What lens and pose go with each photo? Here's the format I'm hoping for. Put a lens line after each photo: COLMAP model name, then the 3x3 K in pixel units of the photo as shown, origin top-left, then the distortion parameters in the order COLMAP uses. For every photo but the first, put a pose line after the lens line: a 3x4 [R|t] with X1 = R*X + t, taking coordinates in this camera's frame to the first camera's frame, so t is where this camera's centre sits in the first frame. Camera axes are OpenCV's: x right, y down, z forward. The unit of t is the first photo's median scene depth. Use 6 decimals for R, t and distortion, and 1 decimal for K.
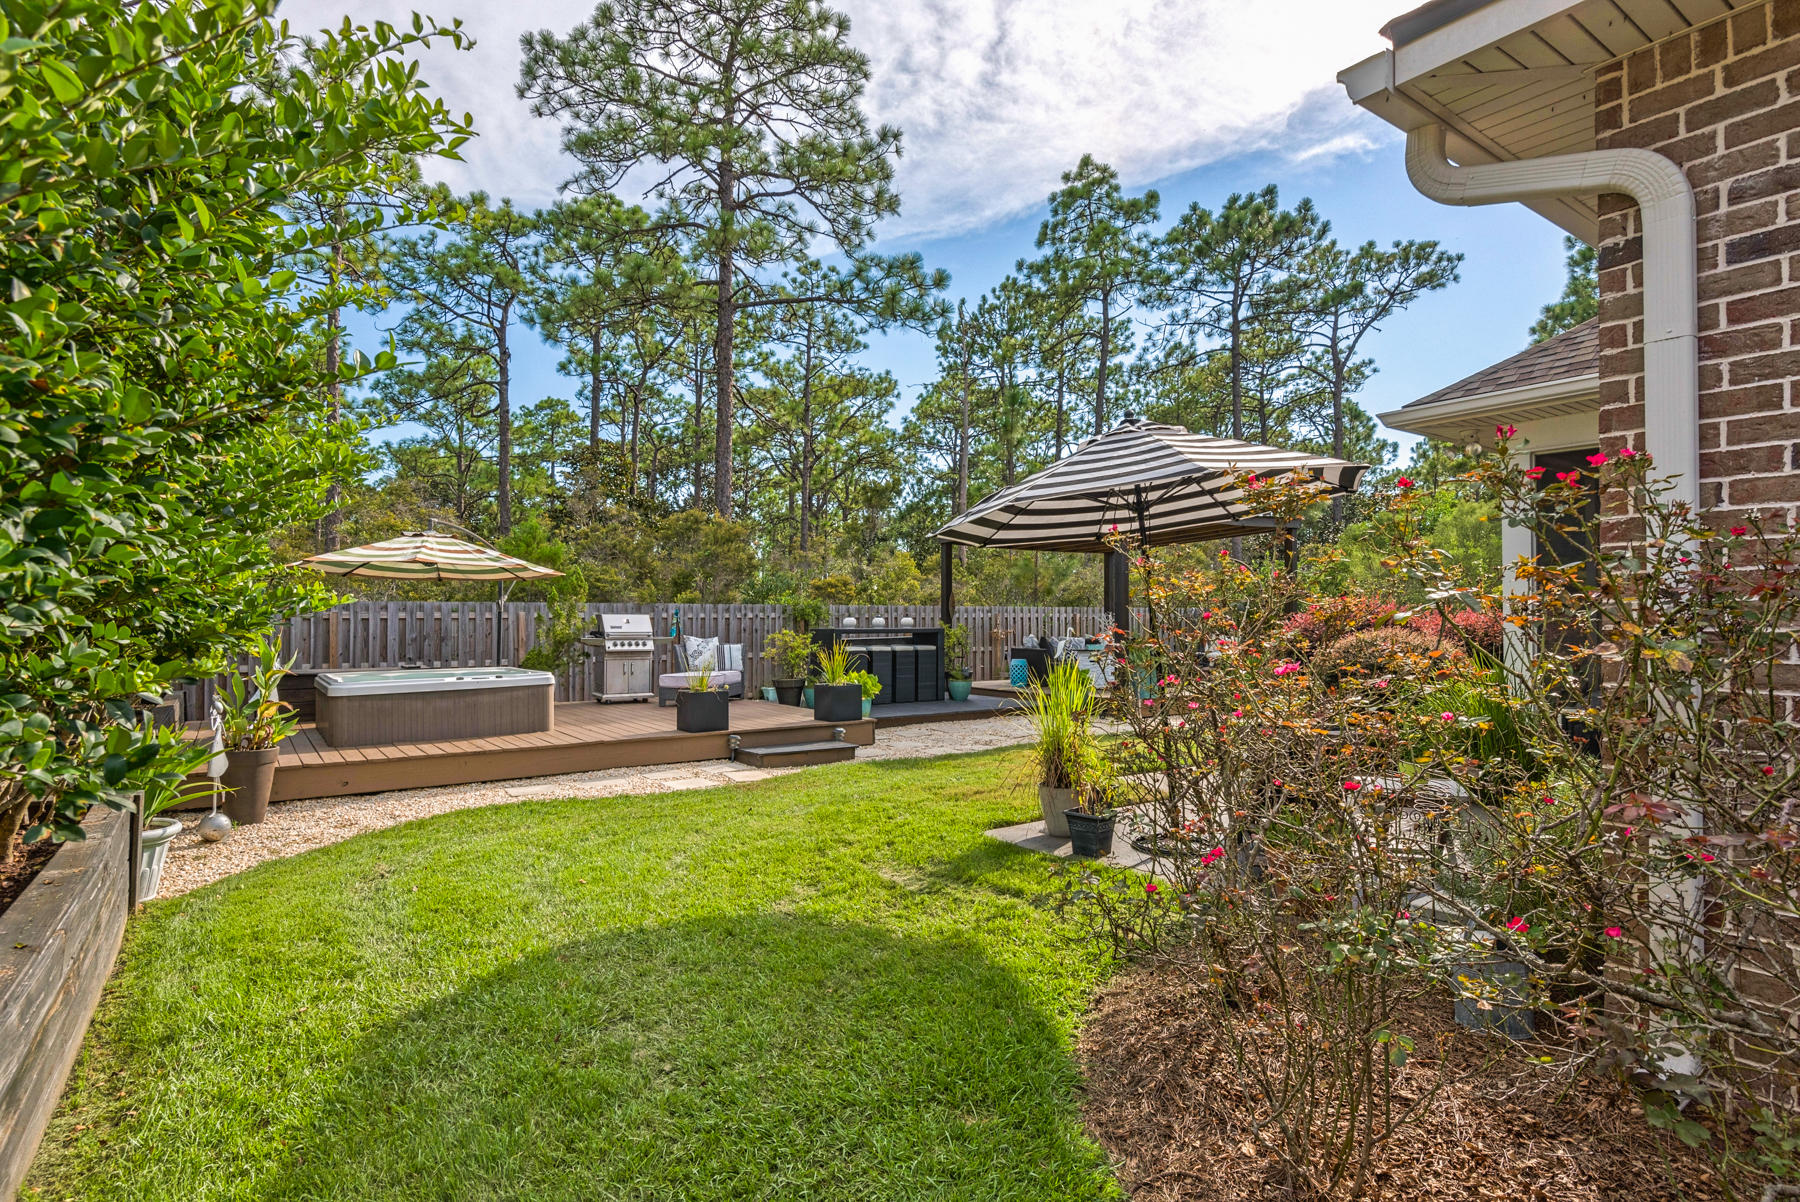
lens RADIAL K [[910.0, 0, 884.0], [0, 910.0, 625.4], [0, 0, 1]] dist [-0.000711, -0.000387]
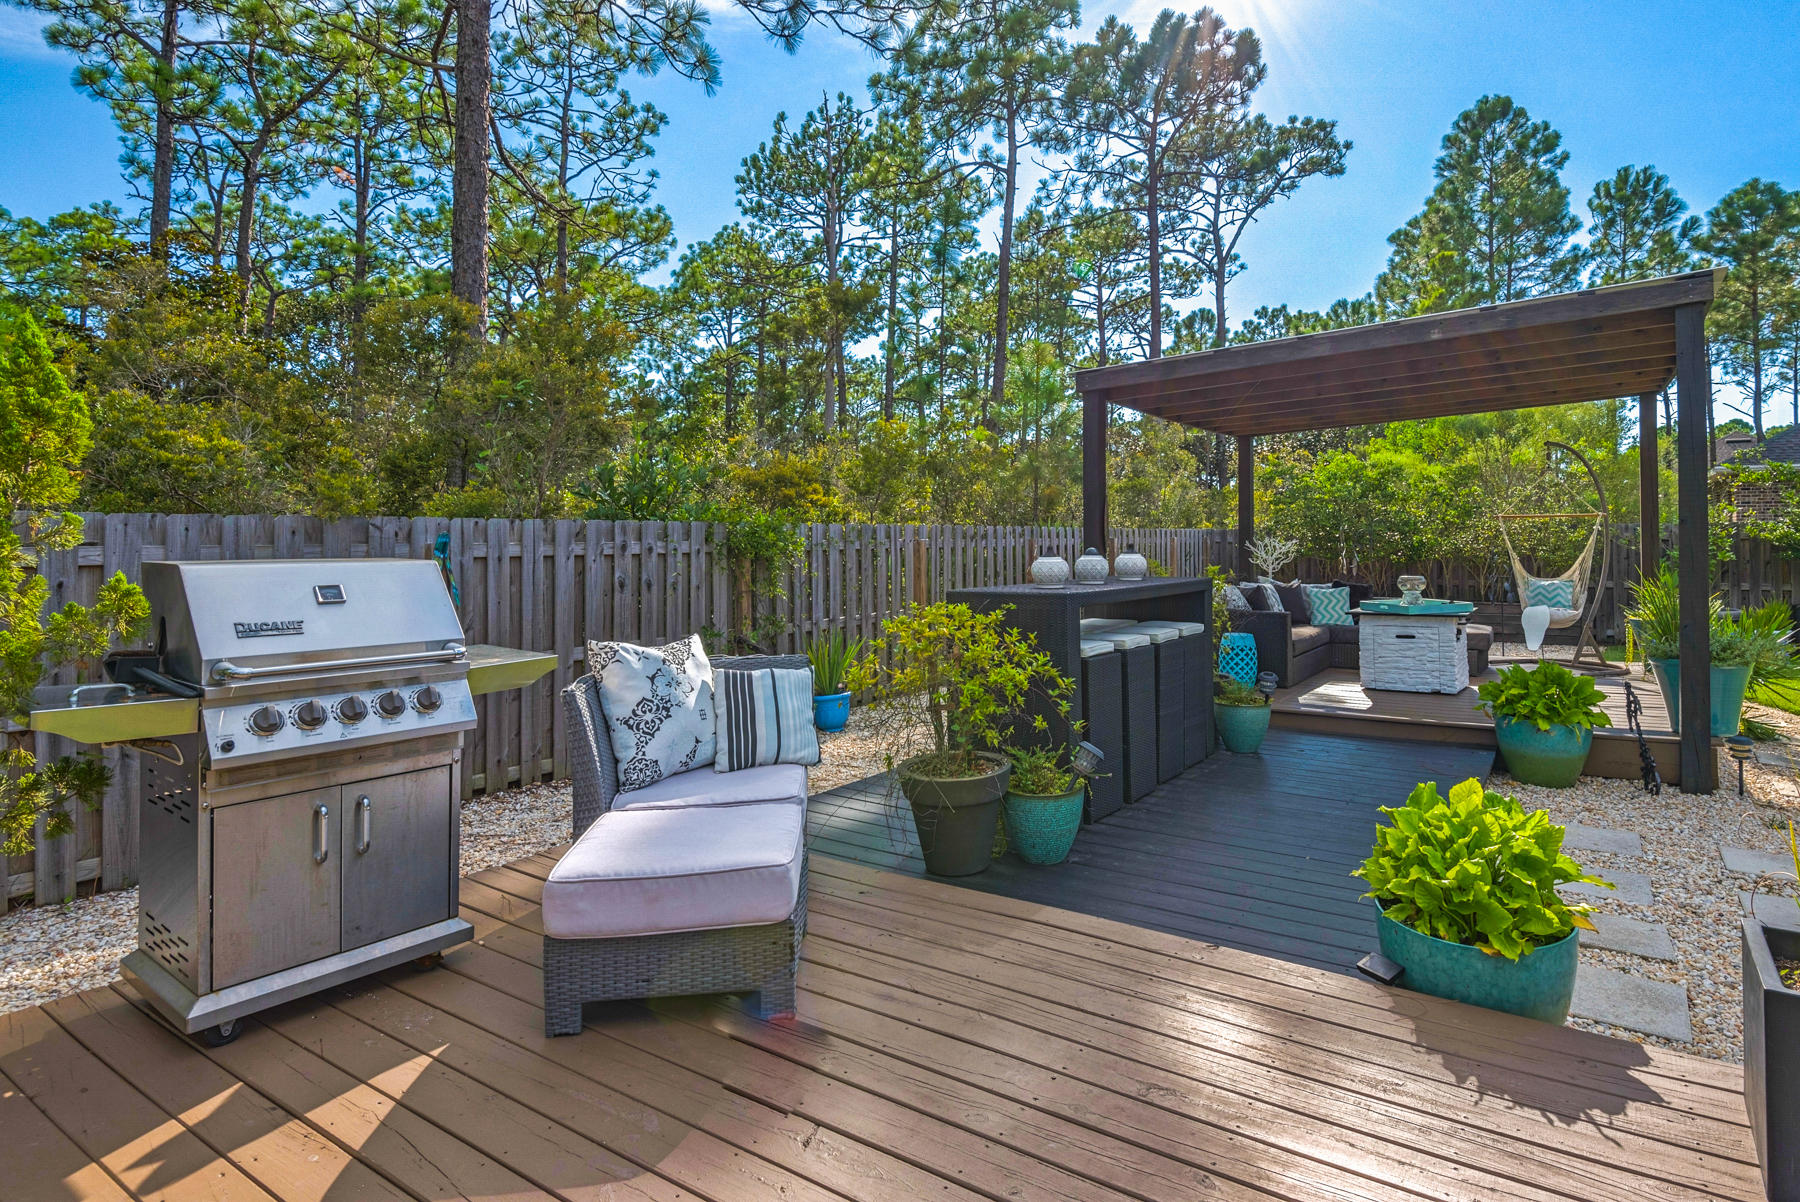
lens RADIAL K [[952.7, 0, 976.2], [0, 952.7, 536.4], [0, 0, 1]] dist [0.002026, -0.002498]
pose [[0.920872, -0.002636, 0.389855, -0.085985], [0.007368, 0.999916, -0.010643, -0.005352], [-0.389794, 0.012673, 0.920815, 0.275586]]
